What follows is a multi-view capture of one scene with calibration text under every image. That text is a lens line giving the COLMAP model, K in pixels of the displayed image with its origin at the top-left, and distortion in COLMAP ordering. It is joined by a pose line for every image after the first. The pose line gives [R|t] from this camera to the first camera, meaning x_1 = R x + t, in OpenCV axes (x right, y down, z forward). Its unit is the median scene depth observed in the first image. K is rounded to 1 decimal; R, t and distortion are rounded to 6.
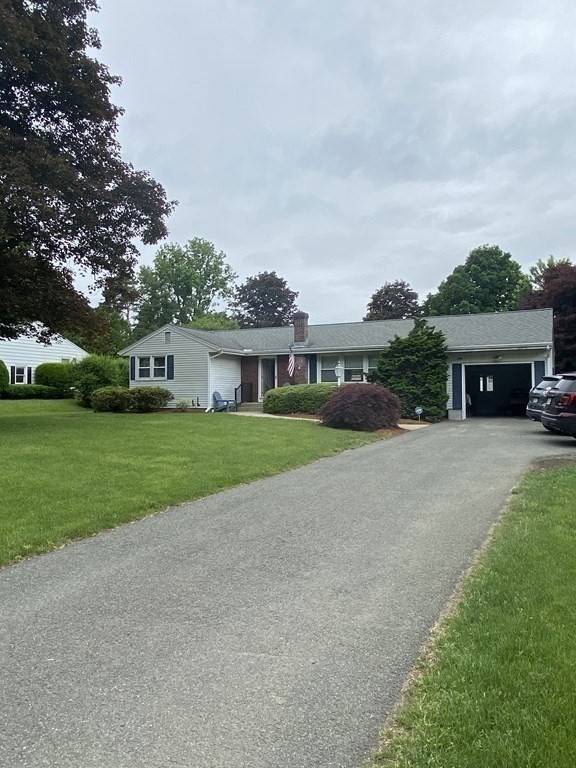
lens RADIAL K [[568.0, 0, 289.9], [0, 568.0, 401.9], [0, 0, 1]] dist [0.037542, 0.002327]
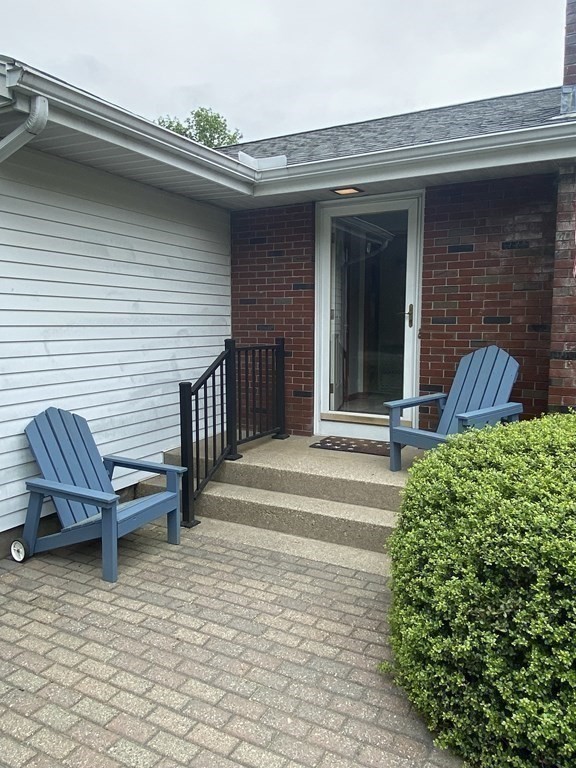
lens RADIAL K [[568.0, 0, 289.9], [0, 568.0, 401.9], [0, 0, 1]] dist [0.037542, 0.002327]
pose [[0.999015, 0.014922, -0.041789, -0.056946], [-0.009559, 0.992020, 0.125716, -0.039112], [0.043331, -0.125193, 0.991186, 0.813600]]
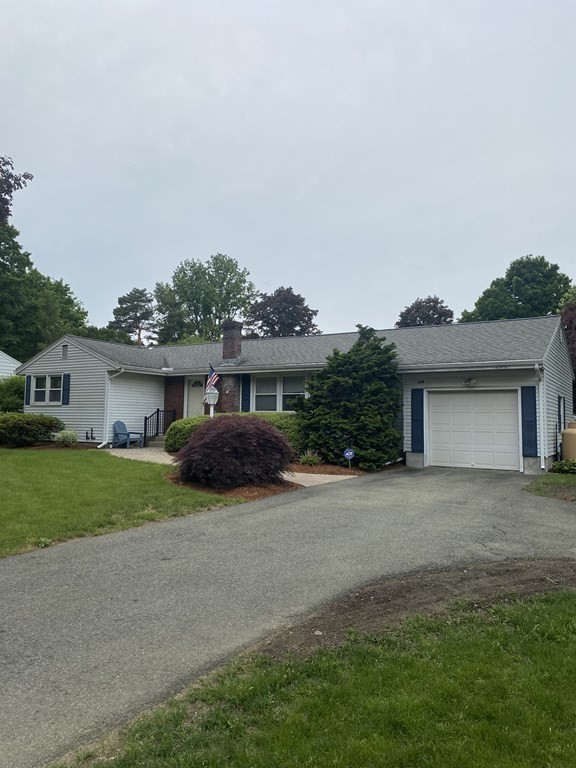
lens RADIAL K [[589.8, 0, 287.8], [0, 589.8, 383.5], [0, 0, 1]] dist [0.043761, -0.057018]
pose [[0.994842, 0.010794, -0.100865, 0.174520], [-0.018481, 0.996968, -0.075582, -0.012033], [0.099743, 0.077056, 0.992025, 0.203993]]
